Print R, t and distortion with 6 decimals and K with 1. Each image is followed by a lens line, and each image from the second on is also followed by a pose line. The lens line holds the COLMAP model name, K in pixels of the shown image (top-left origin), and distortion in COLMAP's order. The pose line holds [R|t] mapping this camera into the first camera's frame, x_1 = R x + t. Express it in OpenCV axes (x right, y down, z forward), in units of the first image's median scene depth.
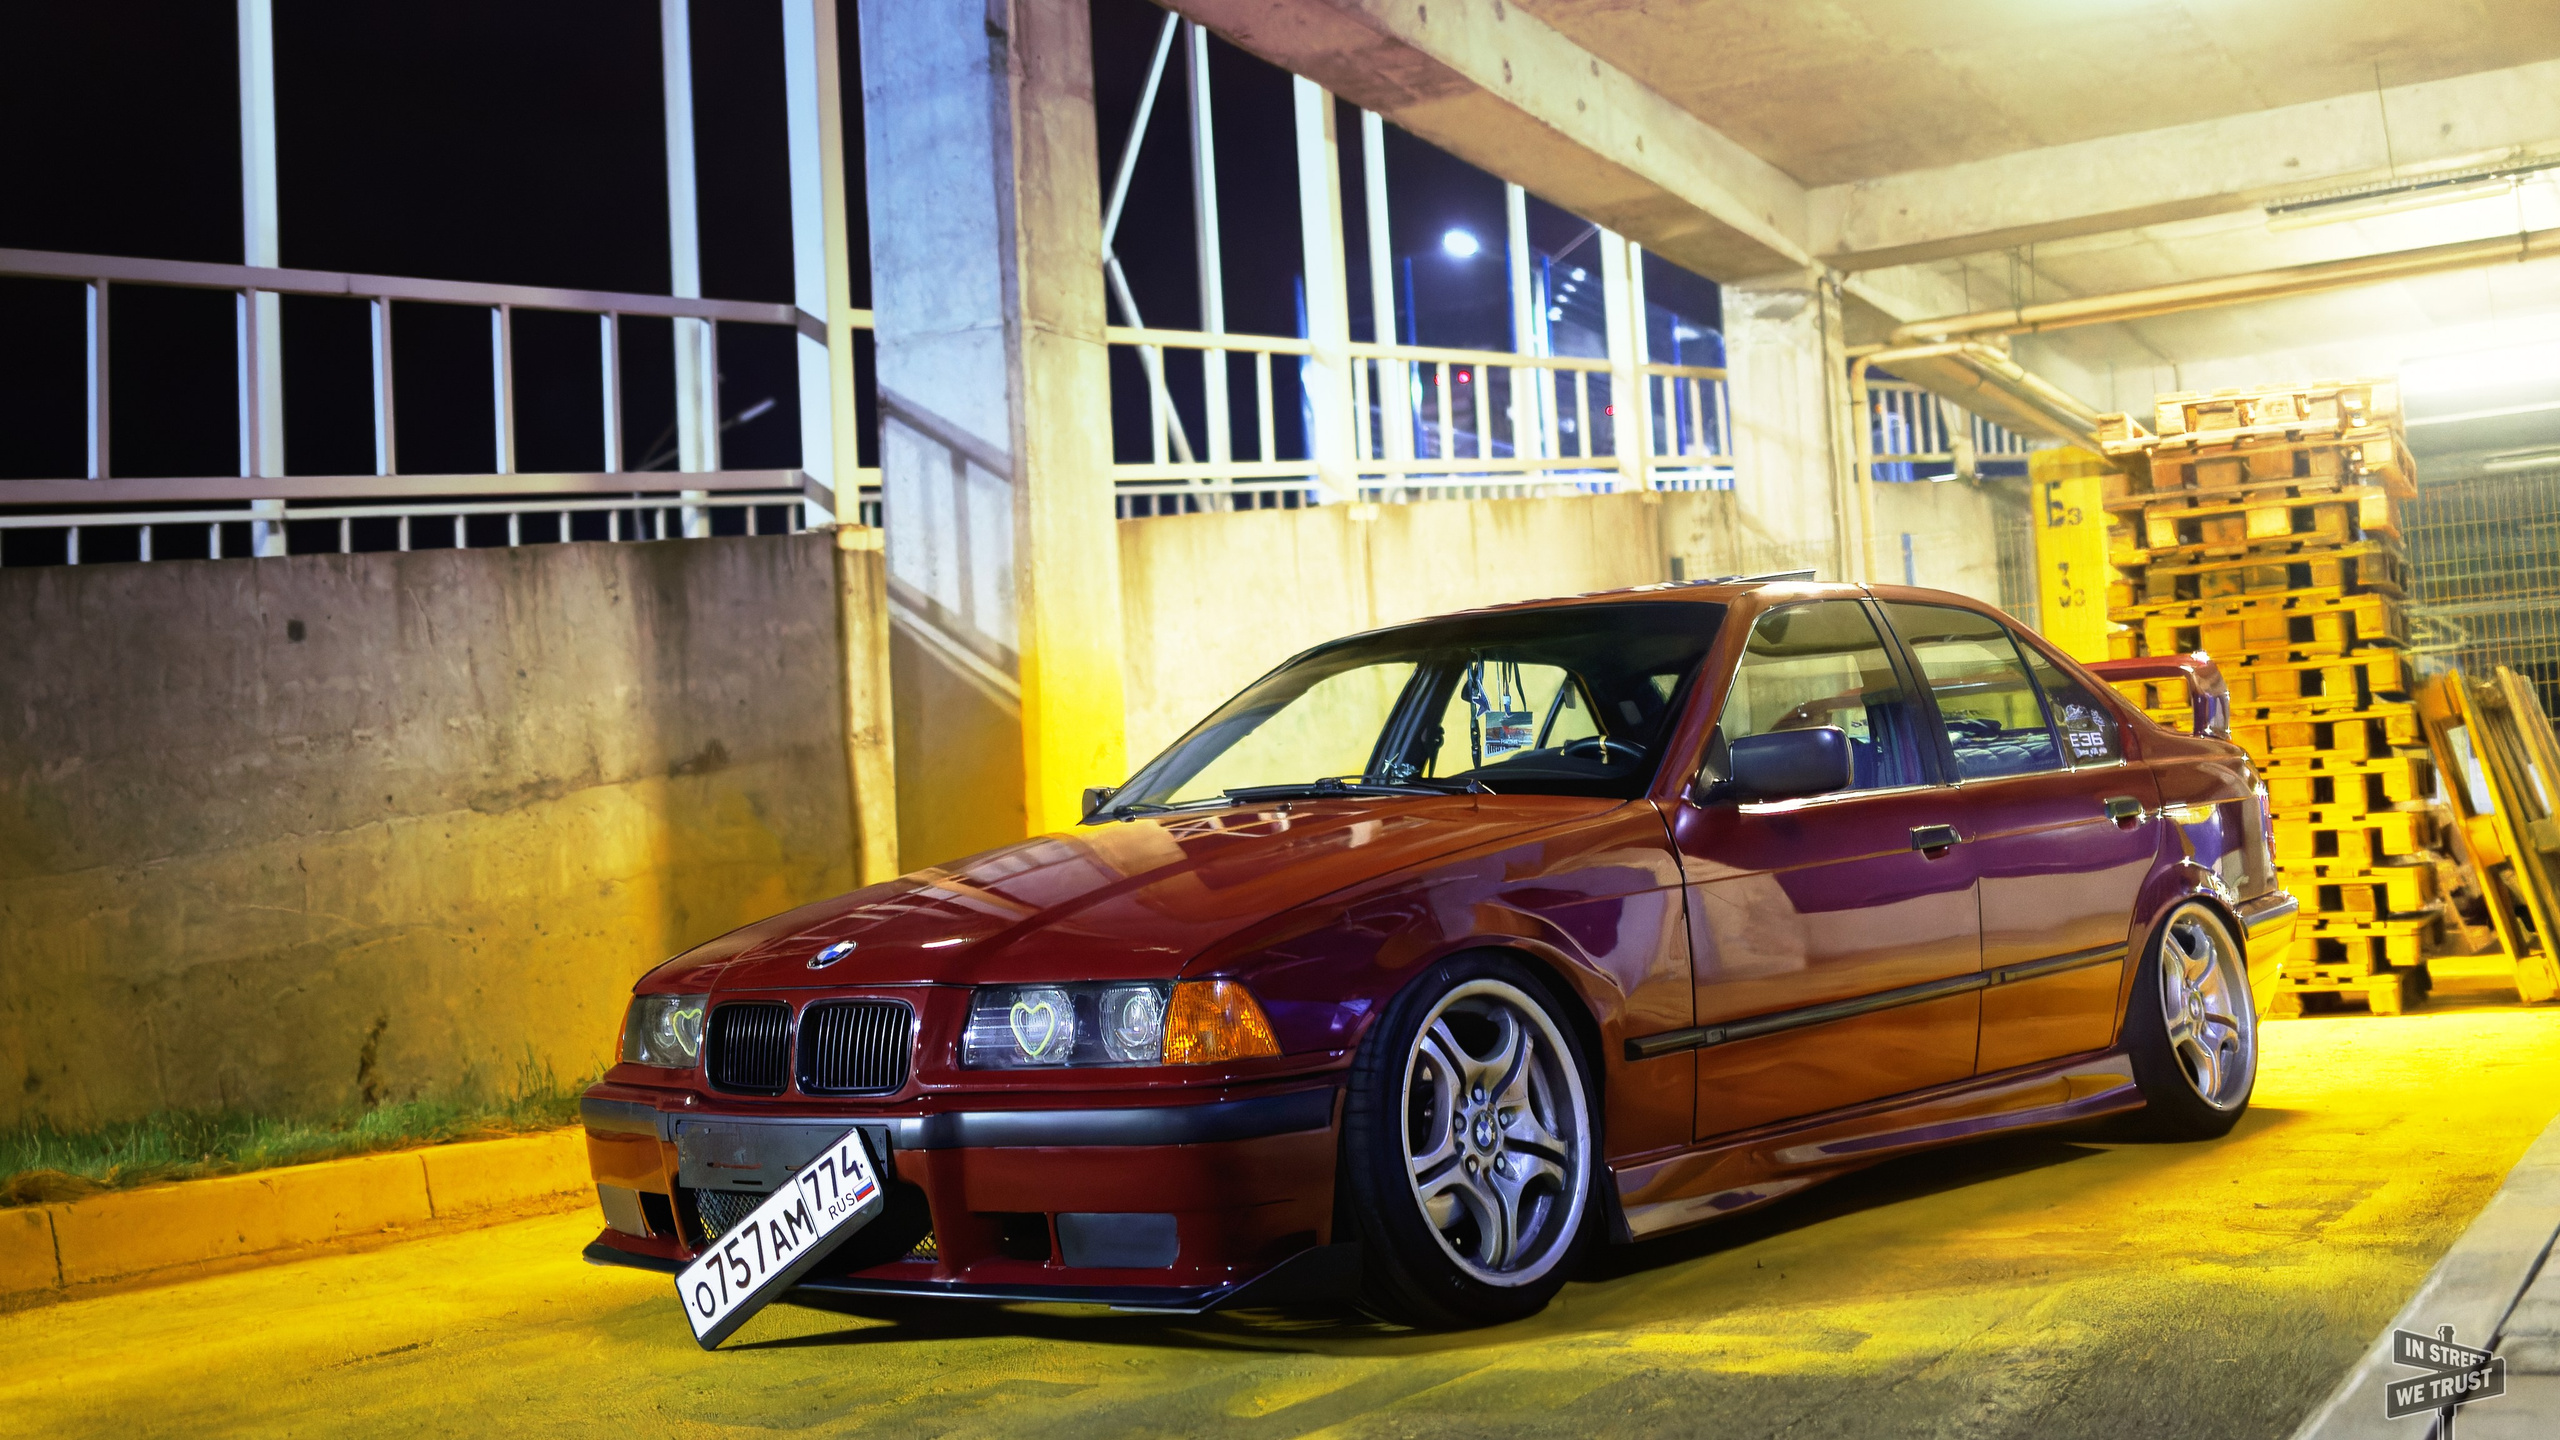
lens RADIAL K [[2682.1, 0, 1230.6], [0, 2682.1, 674.6], [0, 0, 1]] dist [-0.004310, 0.006661]
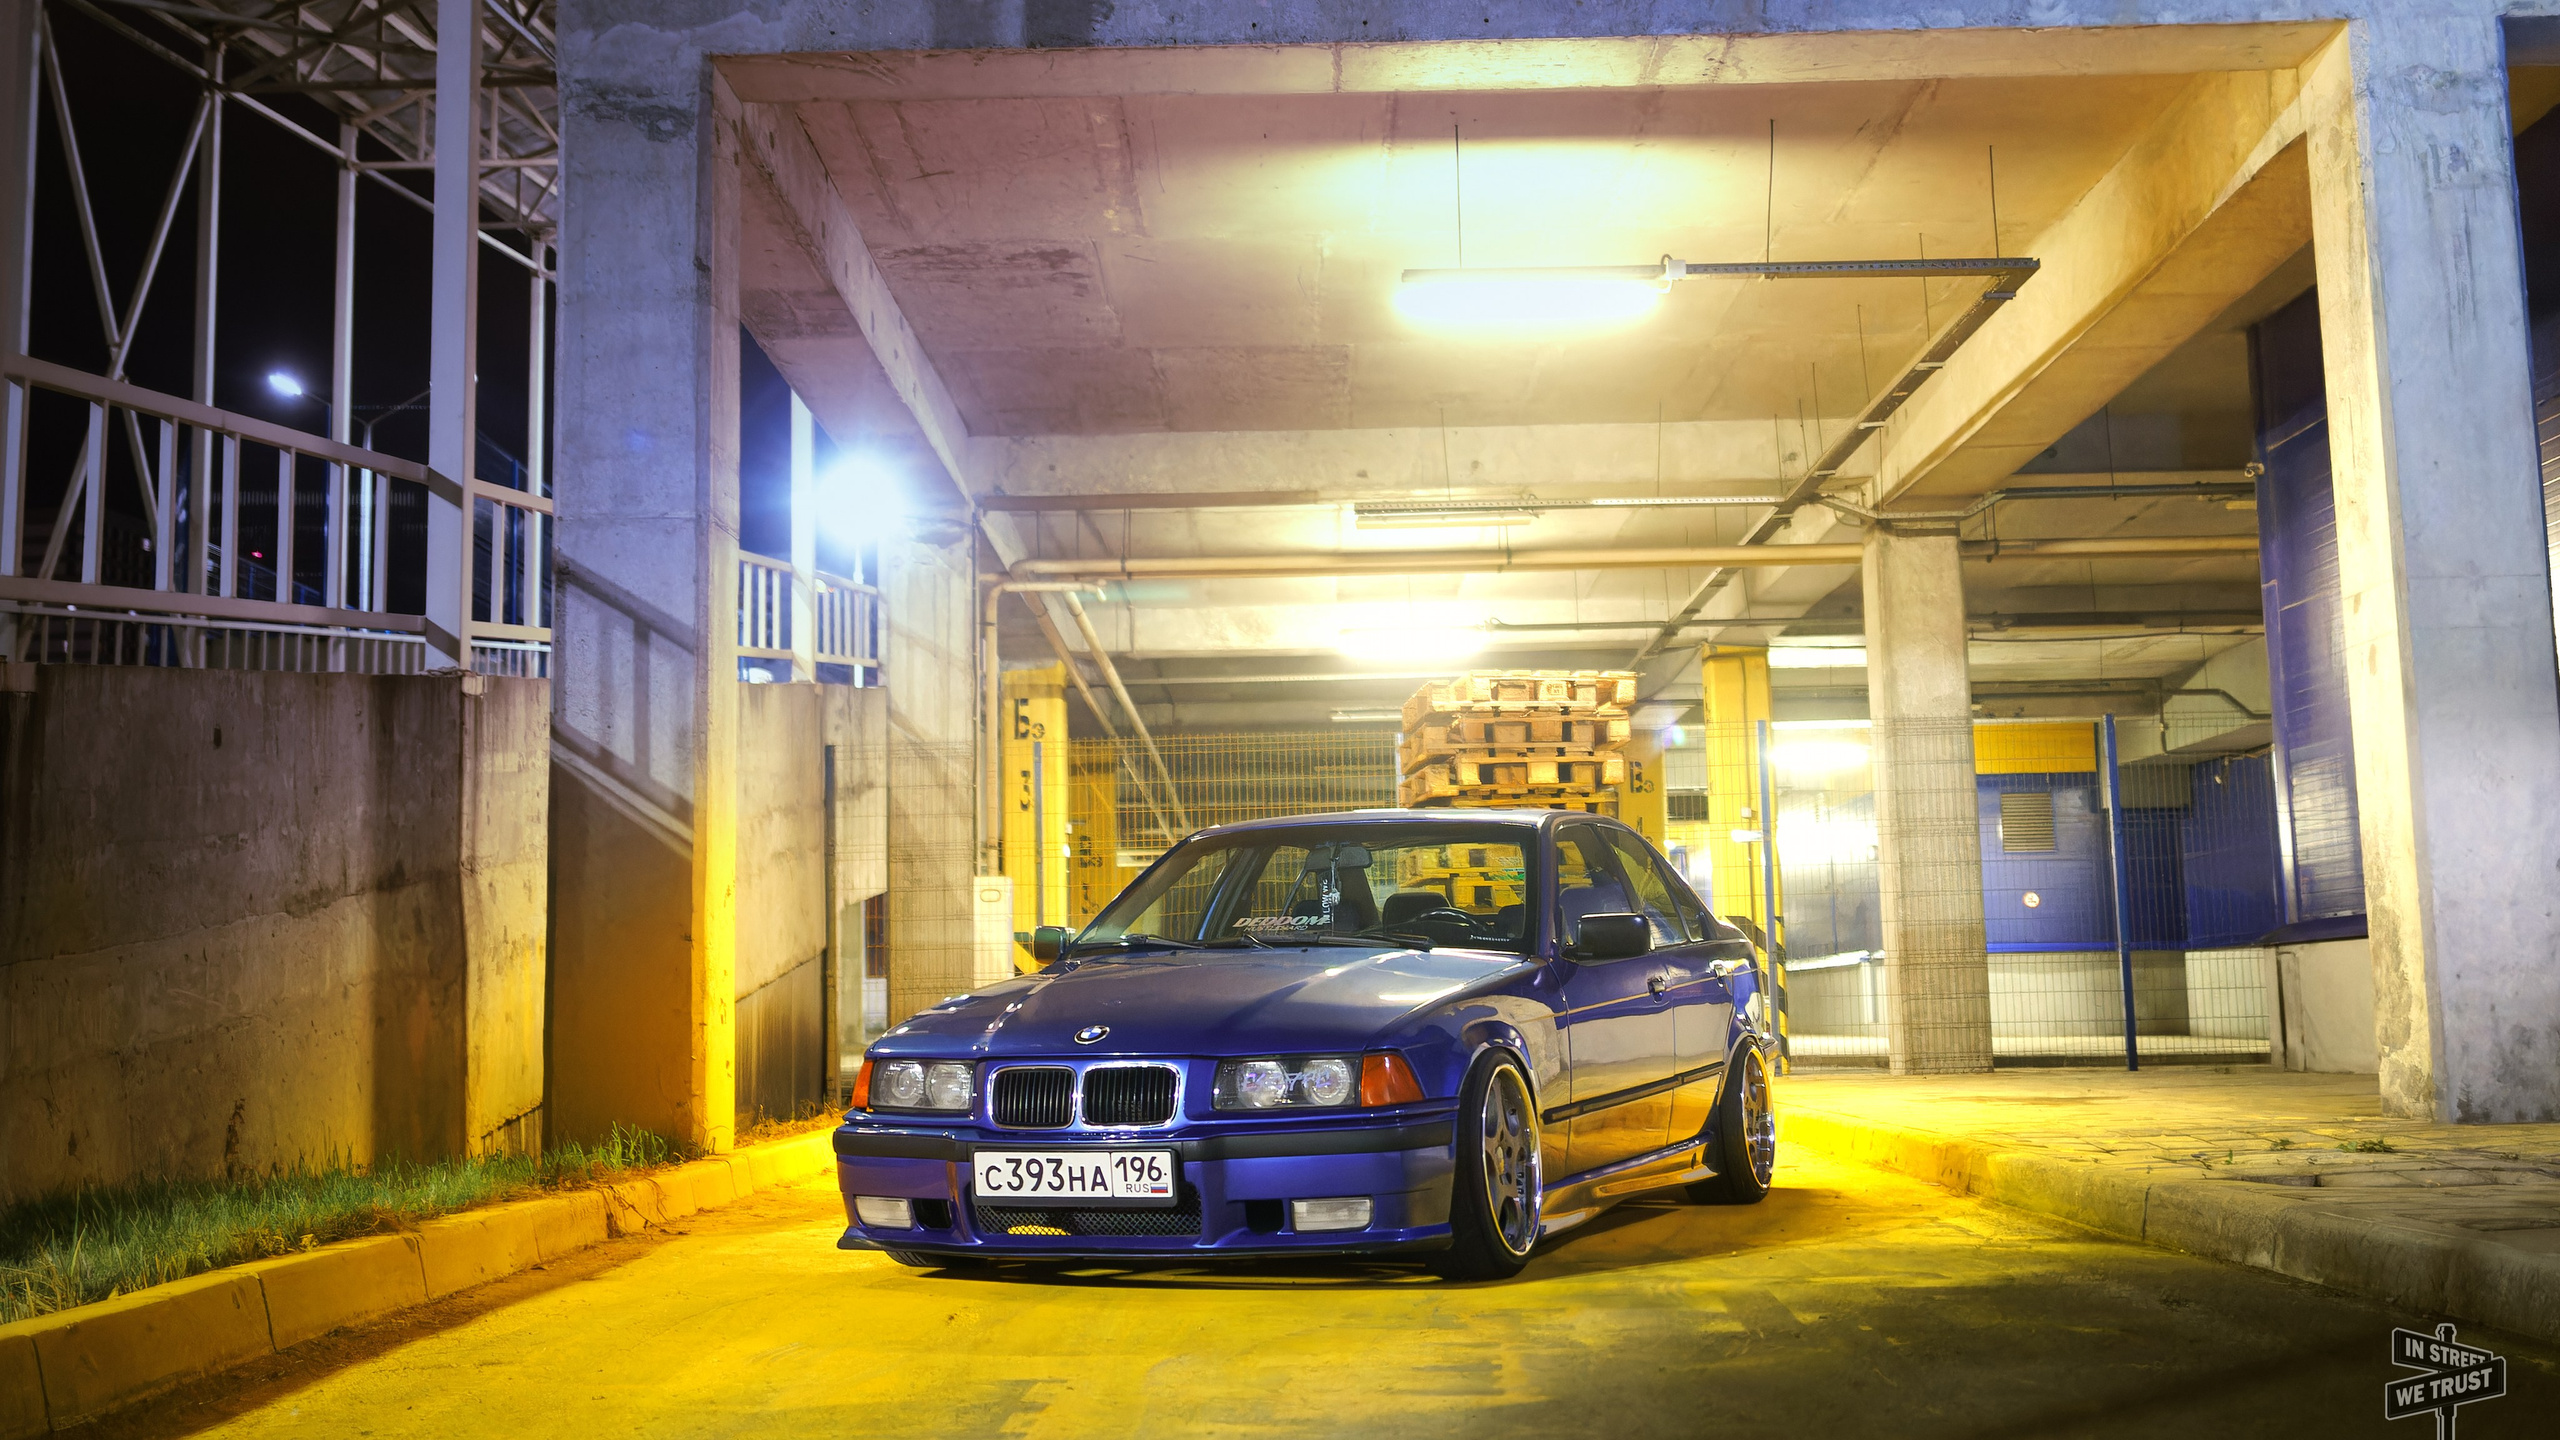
lens RADIAL K [[2682.1, 0, 1230.6], [0, 2682.1, 674.6], [0, 0, 1]] dist [-0.004310, 0.006661]
pose [[0.879730, 0.096880, 0.465499, -0.410075], [-0.065849, 0.994412, -0.082513, 0.016898], [-0.470892, 0.041937, 0.881194, -0.125056]]
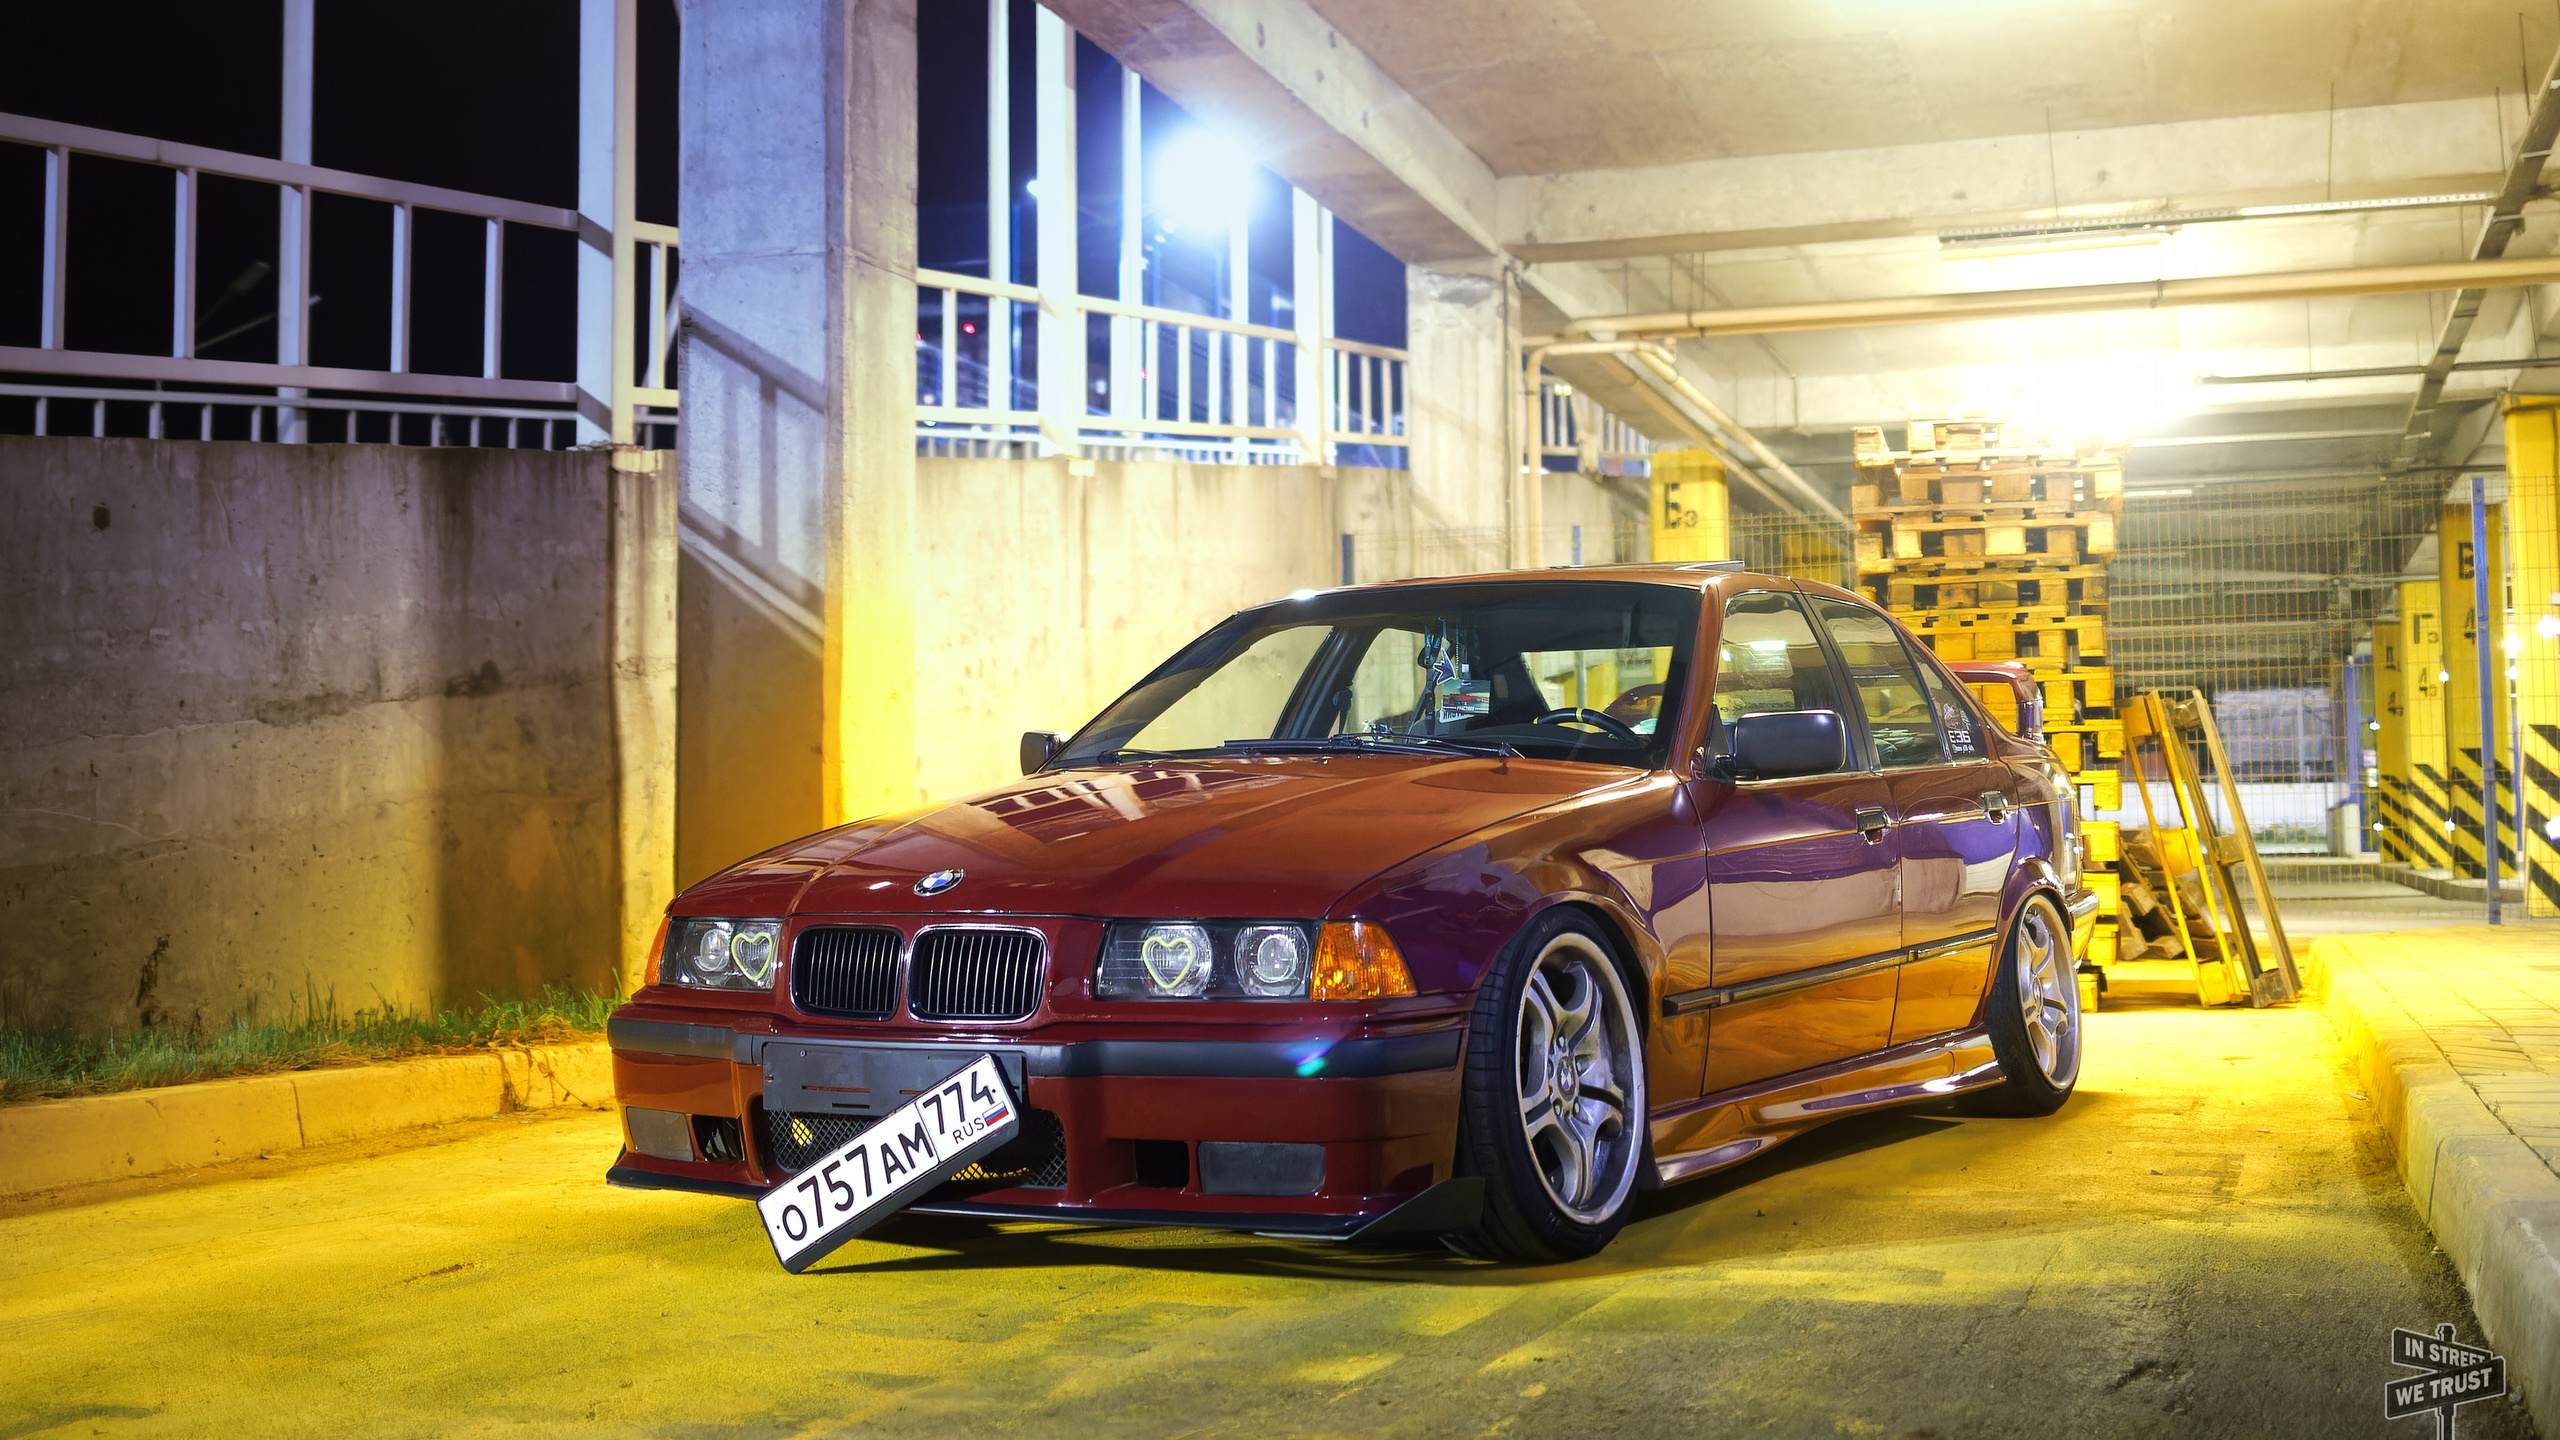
lens RADIAL K [[2787.7, 0, 1271.0], [0, 2787.7, 633.9], [0, 0, 1]] dist [0.002746, -0.013029]
pose [[0.980073, 0.060209, 0.189291, -0.108479], [-0.059913, 0.998177, -0.007289, 0.005320], [-0.189385, -0.004197, 0.981894, -0.024088]]
